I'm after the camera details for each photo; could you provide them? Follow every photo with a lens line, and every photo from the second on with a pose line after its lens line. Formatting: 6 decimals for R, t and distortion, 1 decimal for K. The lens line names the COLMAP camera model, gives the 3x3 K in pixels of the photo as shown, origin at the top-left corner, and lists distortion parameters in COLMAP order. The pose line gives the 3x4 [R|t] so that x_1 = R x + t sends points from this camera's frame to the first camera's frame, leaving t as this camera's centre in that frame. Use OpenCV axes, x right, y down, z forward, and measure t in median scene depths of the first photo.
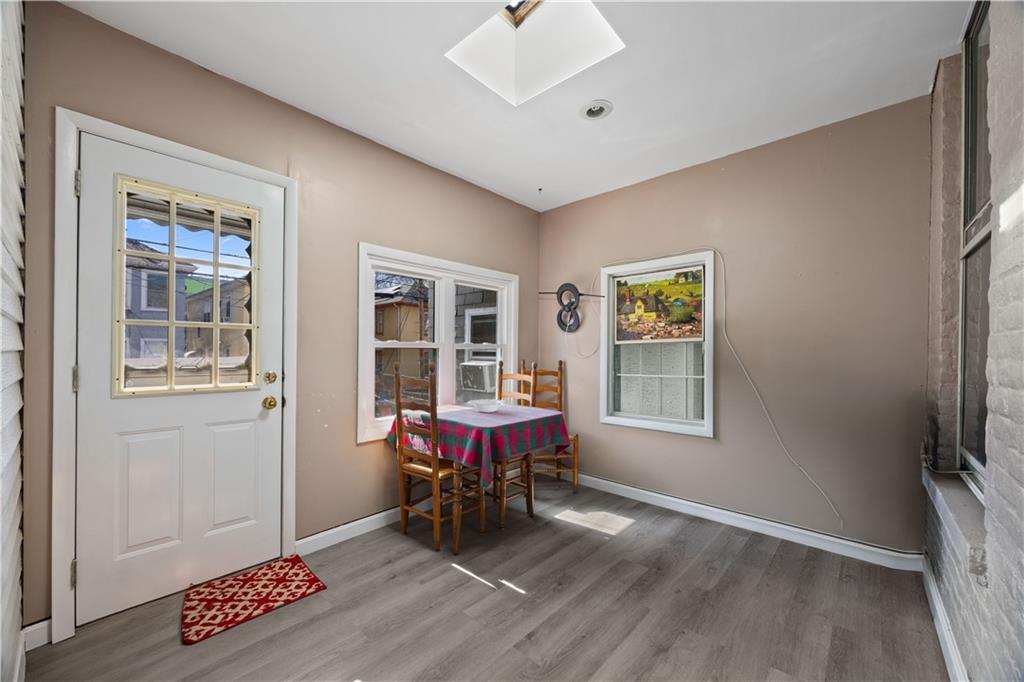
lens RADIAL K [[394.0, 0, 512.8], [0, 394.0, 349.5], [0, 0, 1]] dist [-0.001955, 0.000135]
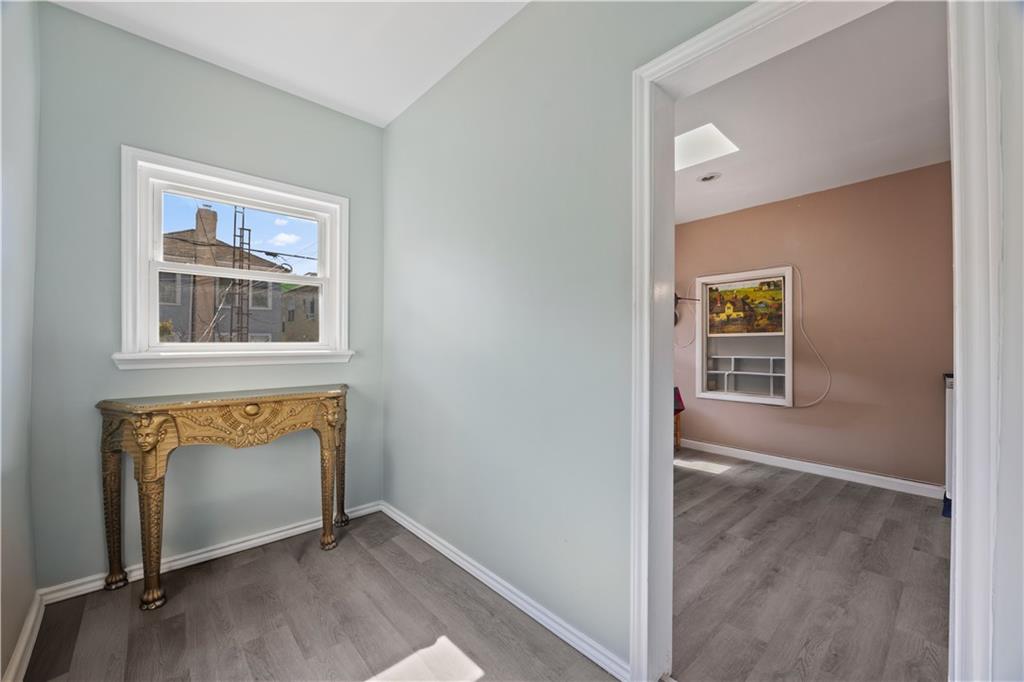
lens RADIAL K [[394.0, 0, 511.0], [0, 394.0, 339.5], [0, 0, 1]] dist [-0.001955, 0.000135]
pose [[0.993667, -0.005794, -0.112220, -0.269635], [0.005417, 0.999979, -0.003665, -0.003031], [0.112238, 0.003034, 0.993677, -0.403086]]
